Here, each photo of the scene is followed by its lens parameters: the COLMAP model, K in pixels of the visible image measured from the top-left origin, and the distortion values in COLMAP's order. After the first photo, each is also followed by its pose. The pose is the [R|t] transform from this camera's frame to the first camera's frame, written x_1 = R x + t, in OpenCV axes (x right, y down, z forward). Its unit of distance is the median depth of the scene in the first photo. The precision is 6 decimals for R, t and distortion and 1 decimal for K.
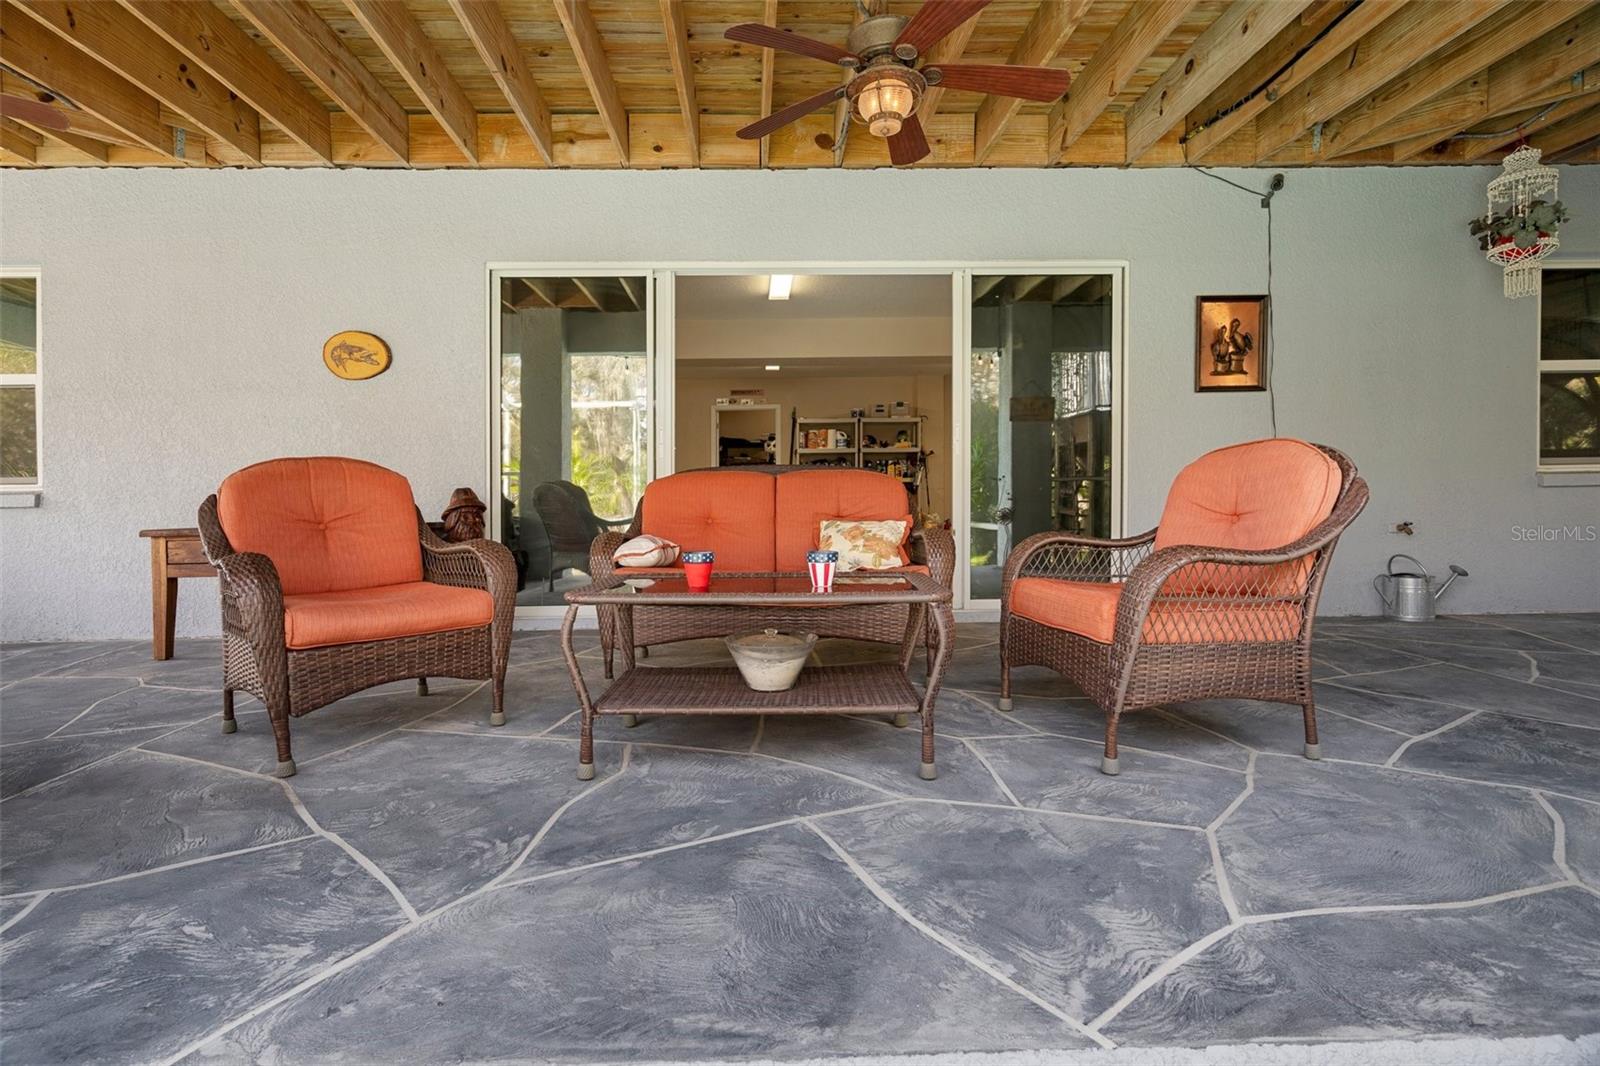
lens RADIAL K [[774.6, 0, 765.0], [0, 774.6, 515.5], [0, 0, 1]] dist [-0.000605, -0.000707]
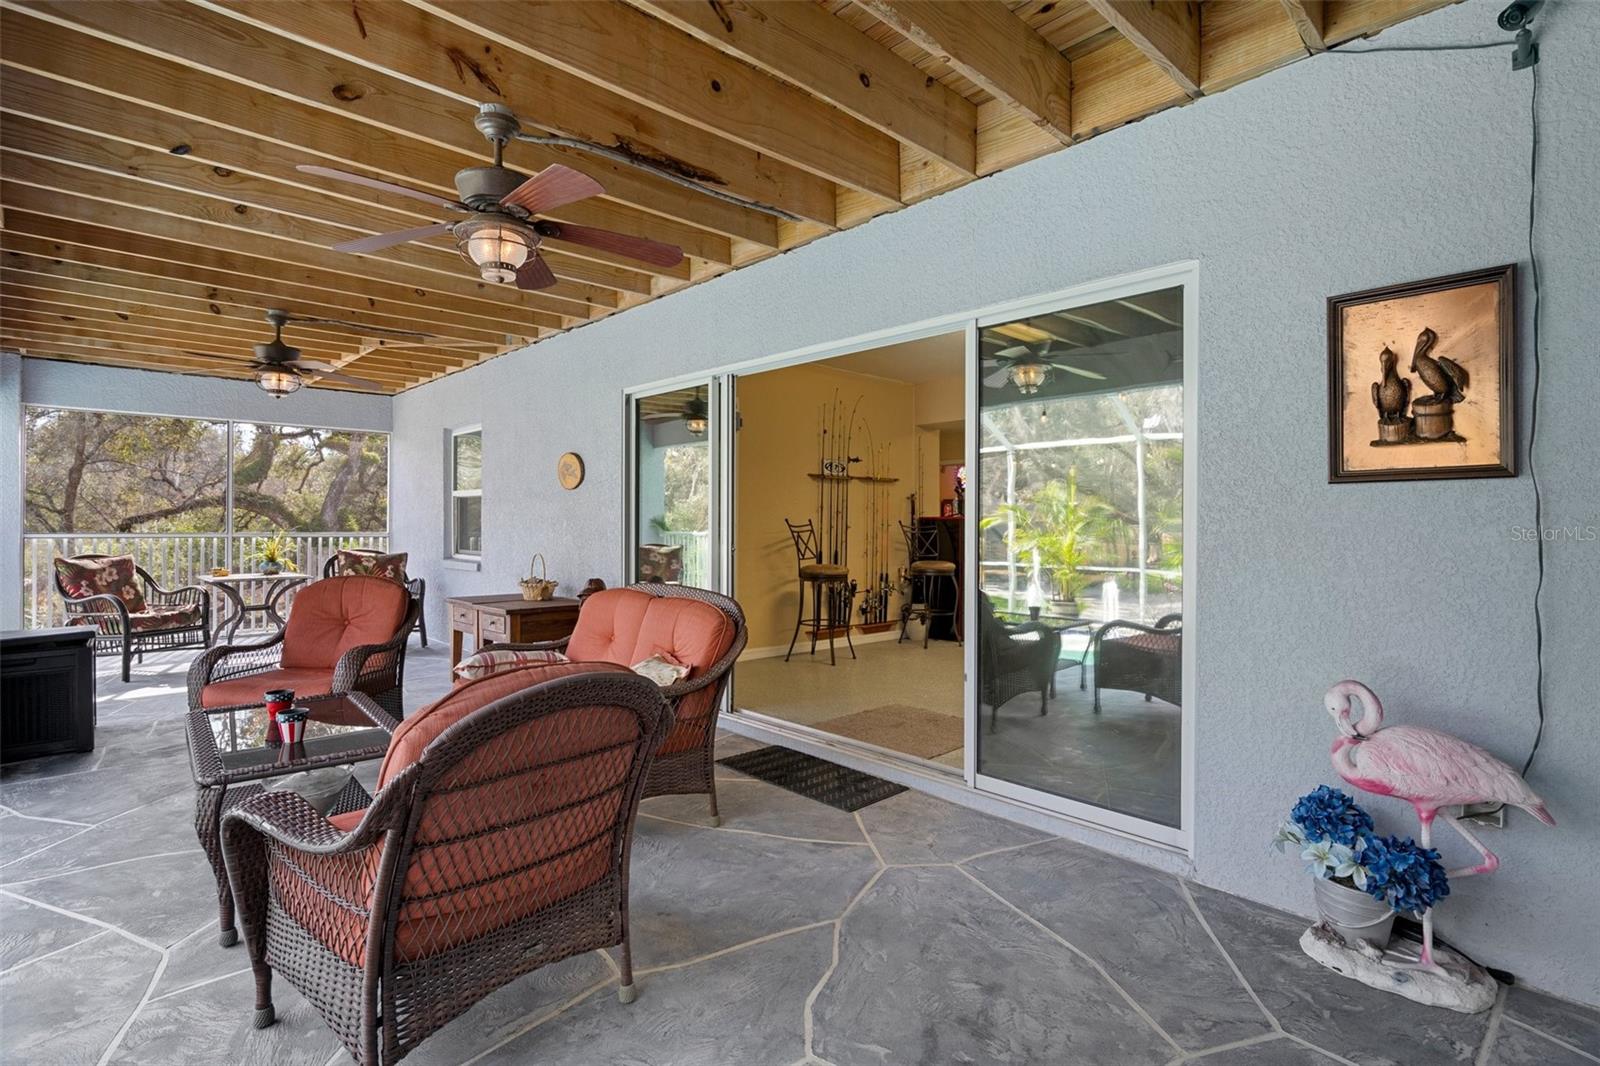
lens RADIAL K [[777.4, 0, 800.0], [0, 777.4, 533.0], [0, 0, 1]] dist [-0.002005, -0.000419]
pose [[0.672070, 0.026172, -0.740025, 0.711415], [-0.024924, 0.999608, 0.012717, -0.125603], [0.740068, 0.009898, 0.672459, 0.394795]]
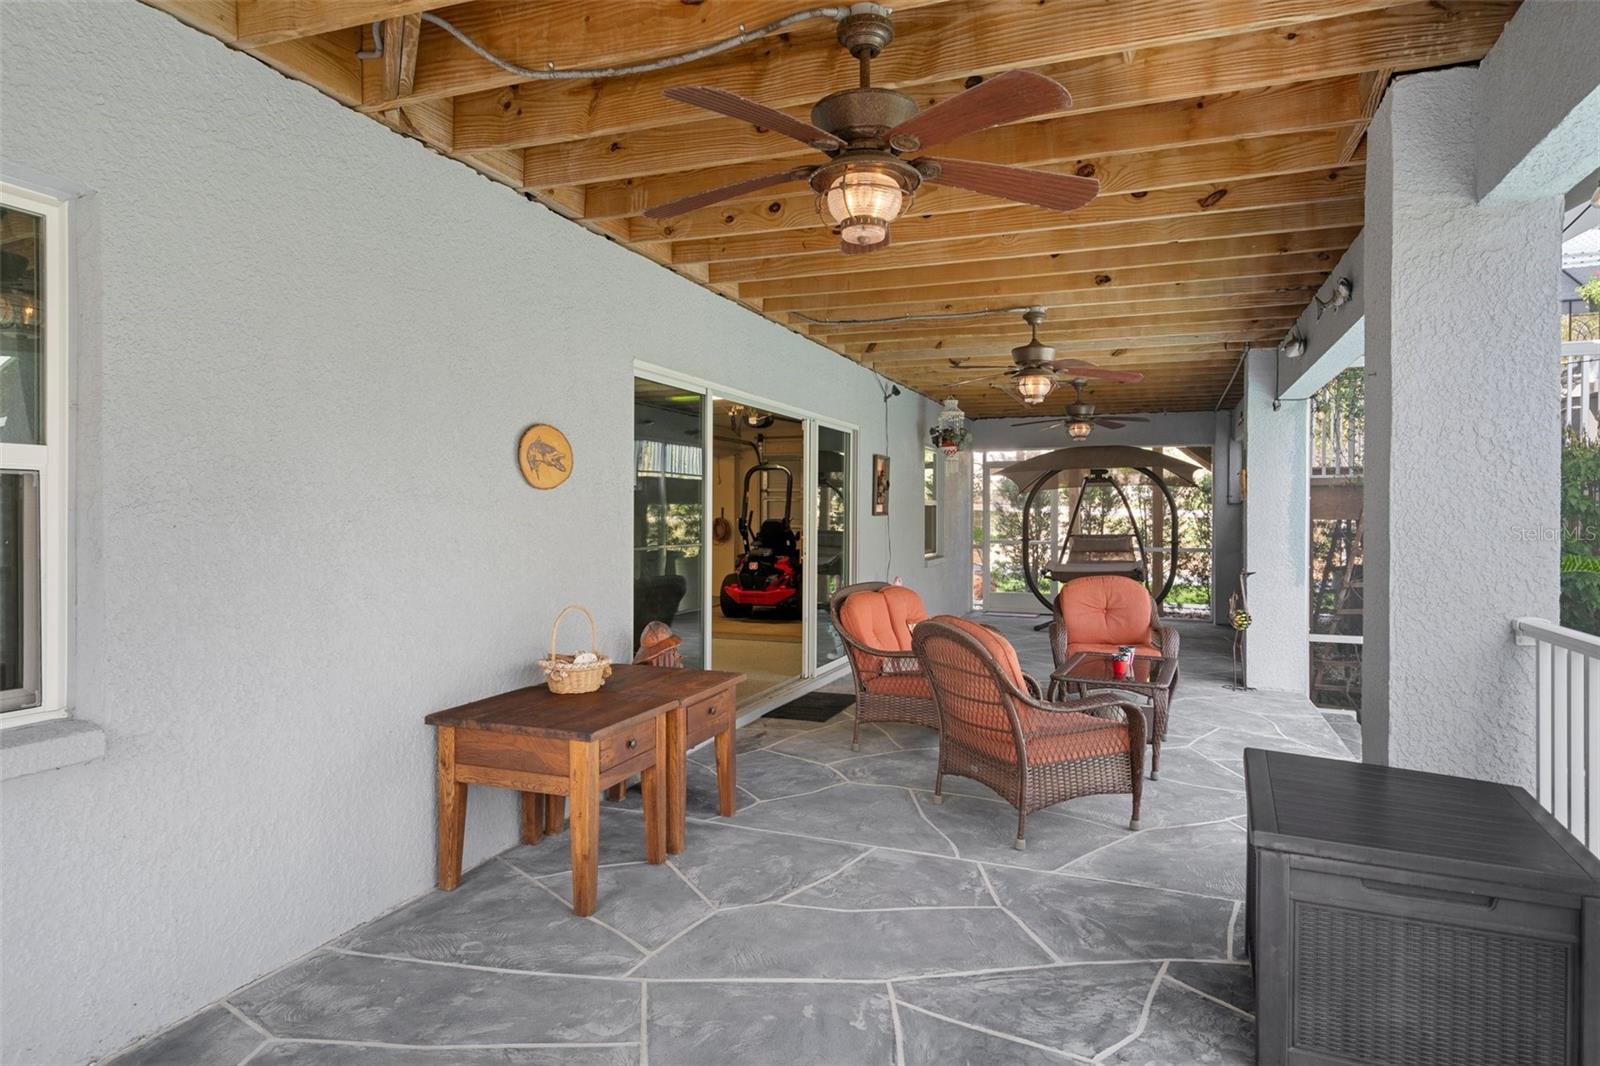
lens RADIAL K [[936.5, 0, 800.0], [0, 936.5, 533.0], [0, 0, 1]] dist [0.001296, 0.000359]
pose [[0.382155, -0.004395, 0.924088, -1.250655], [0.008566, 0.999963, 0.001213, -0.130873], [-0.924059, 0.007452, 0.382178, 0.425065]]
